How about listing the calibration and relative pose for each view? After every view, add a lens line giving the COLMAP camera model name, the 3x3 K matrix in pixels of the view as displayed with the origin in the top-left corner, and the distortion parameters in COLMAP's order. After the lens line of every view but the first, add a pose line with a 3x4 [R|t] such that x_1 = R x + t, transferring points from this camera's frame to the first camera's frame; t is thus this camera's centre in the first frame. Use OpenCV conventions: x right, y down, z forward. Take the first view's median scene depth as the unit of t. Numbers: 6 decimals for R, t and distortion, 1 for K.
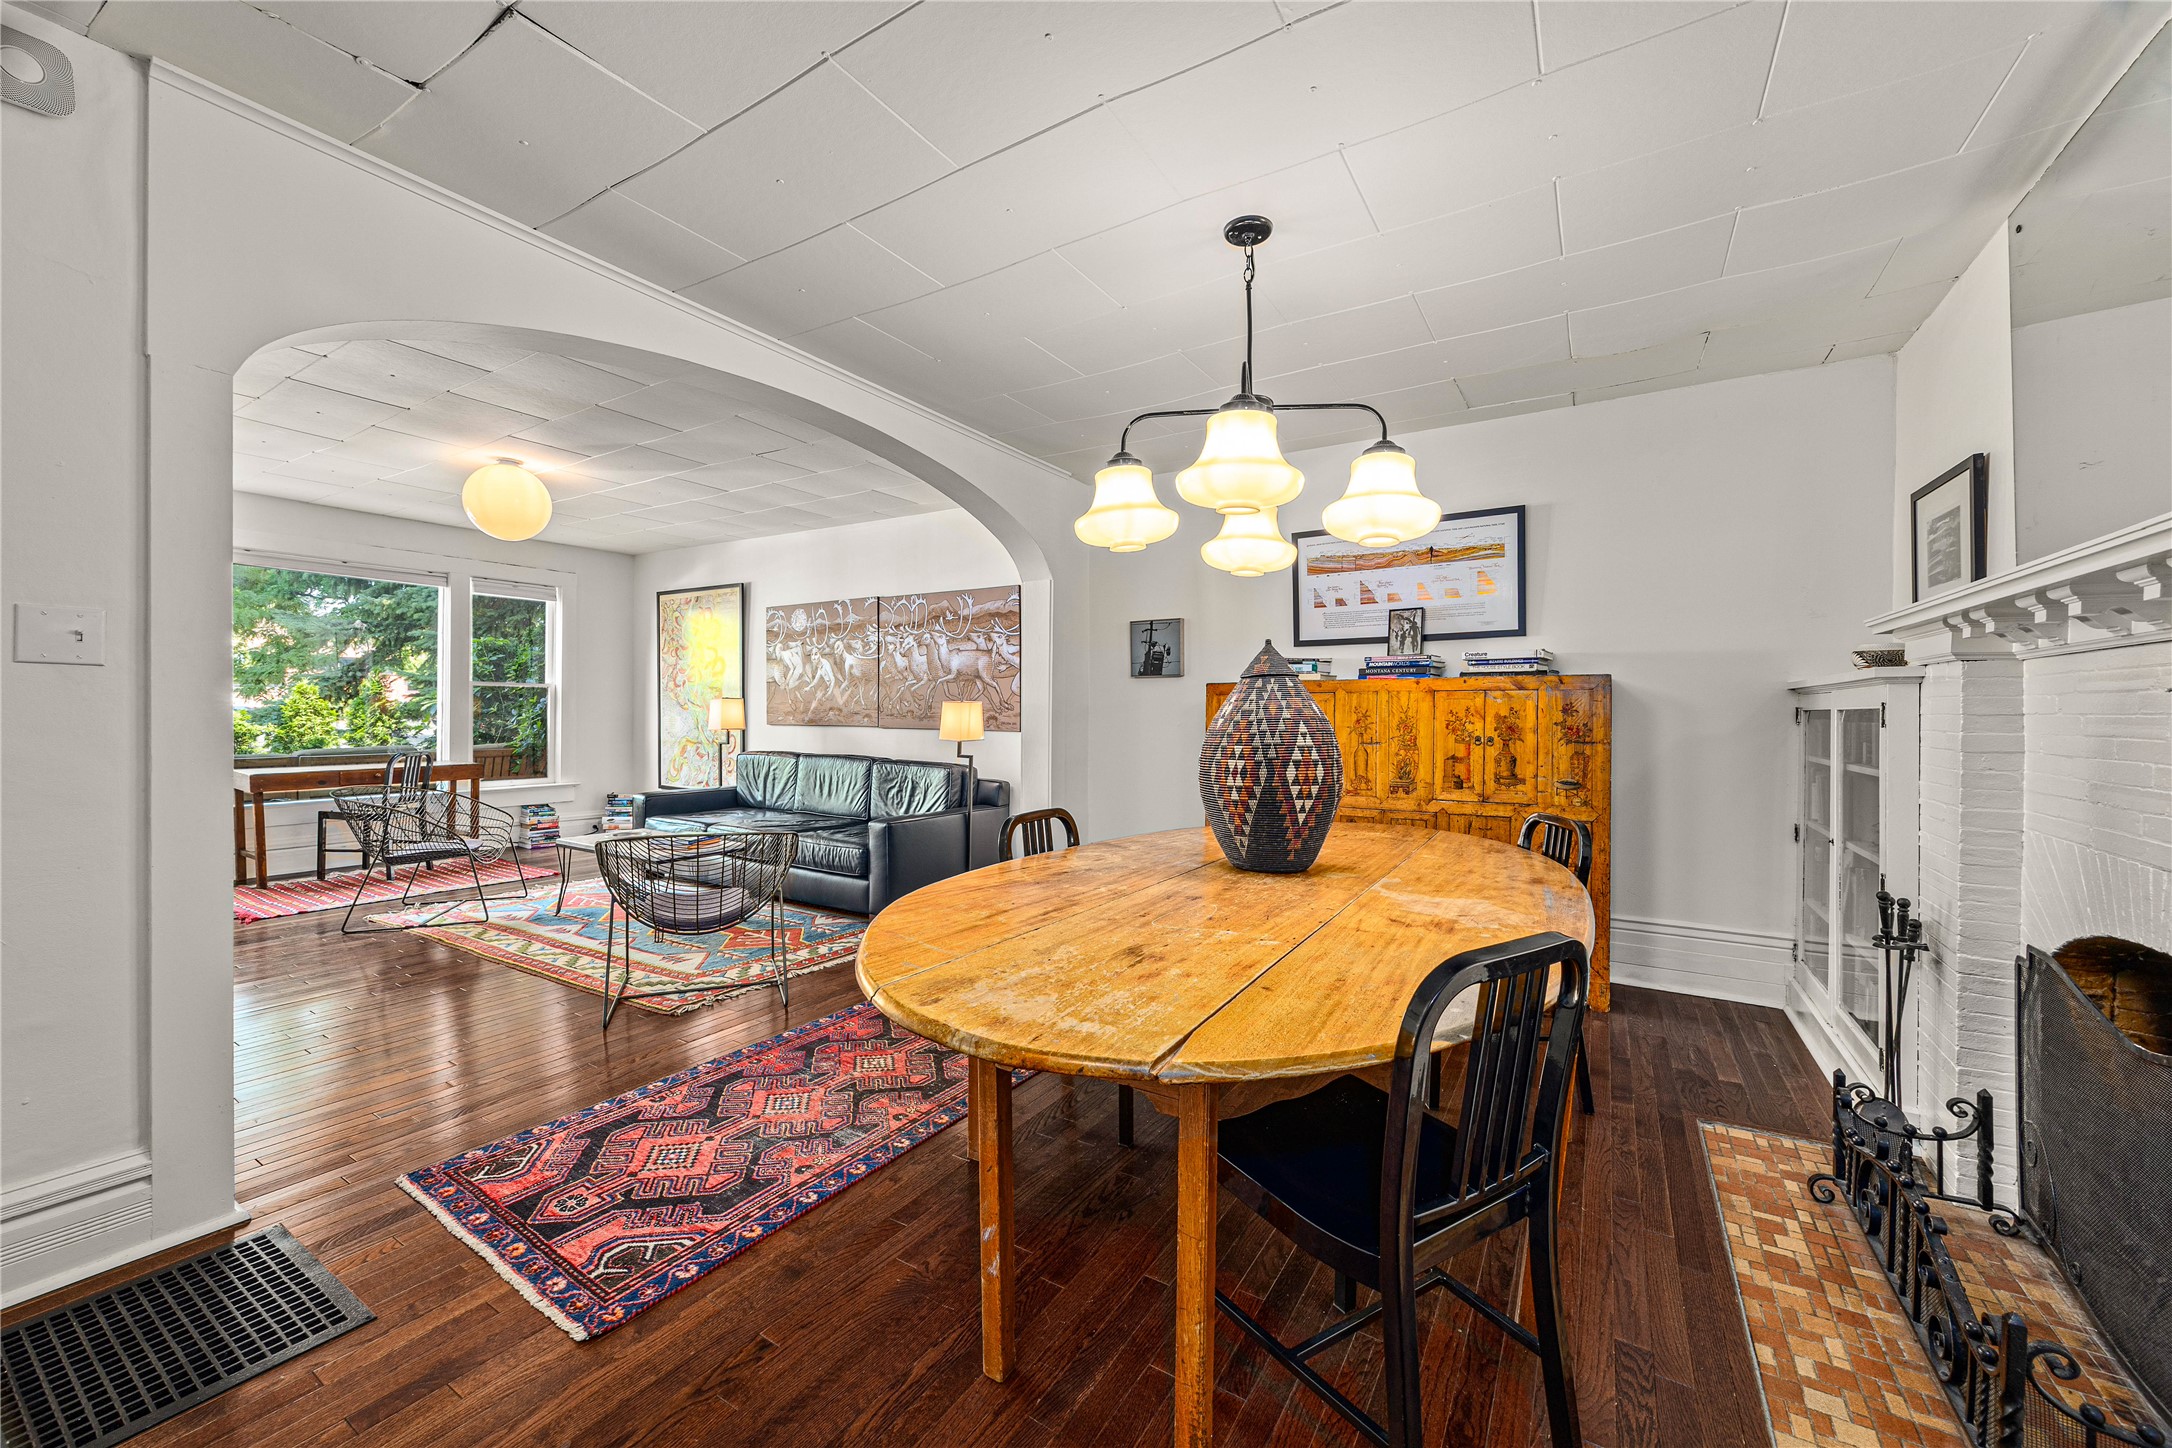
lens RADIAL K [[838.1, 0, 1081.9], [0, 838.1, 724.6], [0, 0, 1]] dist [-0.001564, 0.000771]
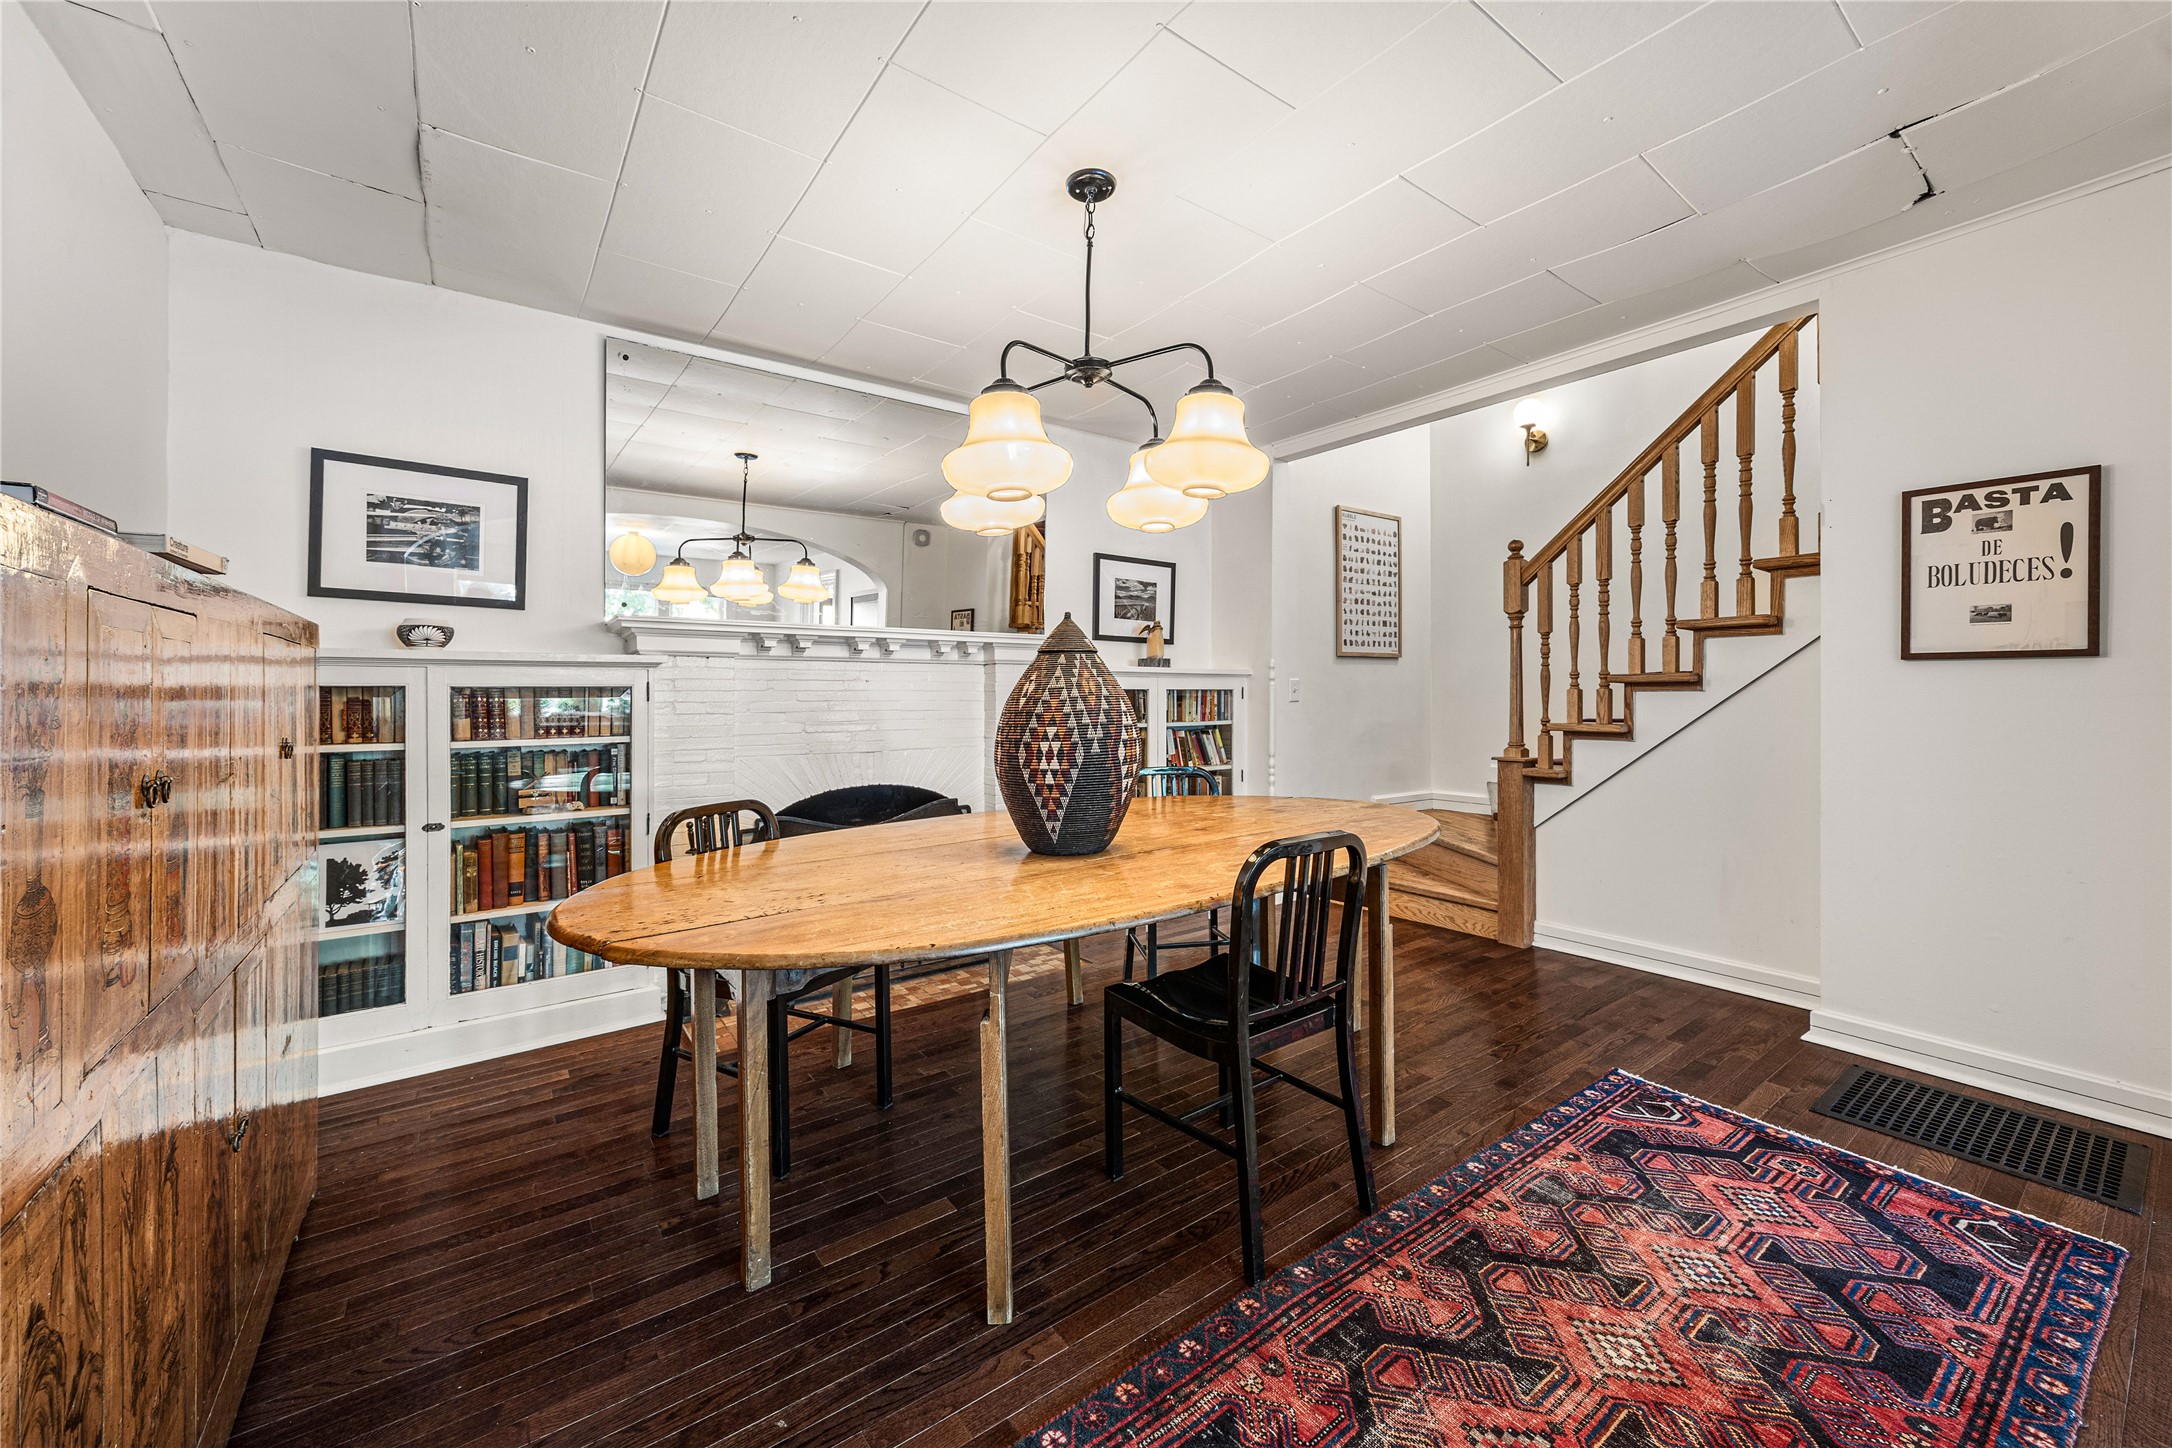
lens RADIAL K [[838.1, 0, 1077.7], [0, 838.1, 679.4], [0, 0, 1]] dist [-0.001564, 0.000771]
pose [[-0.927330, 0.007533, 0.374170, -0.066946], [0.006672, 0.999971, -0.003595, -0.010081], [-0.374186, -0.000837, -0.927353, 0.841133]]
